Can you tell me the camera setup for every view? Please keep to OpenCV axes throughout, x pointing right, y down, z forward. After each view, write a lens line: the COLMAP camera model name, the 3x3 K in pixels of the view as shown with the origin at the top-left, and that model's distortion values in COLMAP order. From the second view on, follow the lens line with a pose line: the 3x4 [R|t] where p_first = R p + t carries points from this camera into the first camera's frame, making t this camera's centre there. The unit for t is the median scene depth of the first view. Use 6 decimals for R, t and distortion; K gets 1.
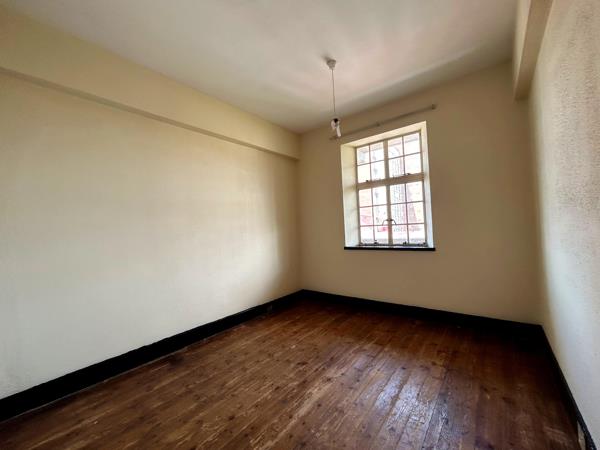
lens RADIAL K [[244.5, 0, 300.0], [0, 244.5, 225.0], [0, 0, 1]] dist [0.001259, 0.000099]
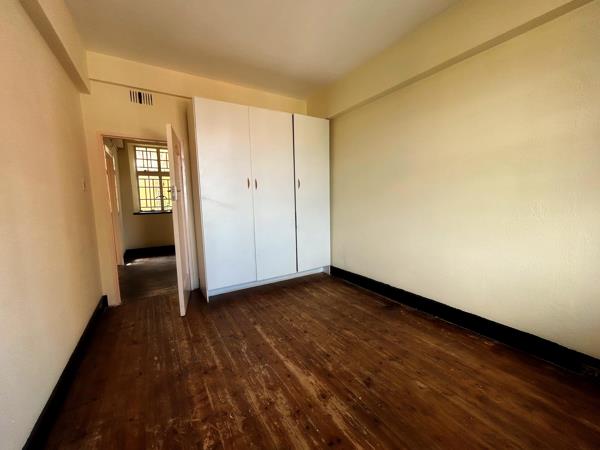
lens RADIAL K [[244.5, 0, 300.0], [0, 244.5, 225.0], [0, 0, 1]] dist [0.001259, 0.000099]
pose [[-0.341375, 0.150908, -0.927734, 0.689570], [0.054023, 0.988546, 0.140921, -0.019508], [0.938373, -0.002012, -0.345617, 1.053967]]
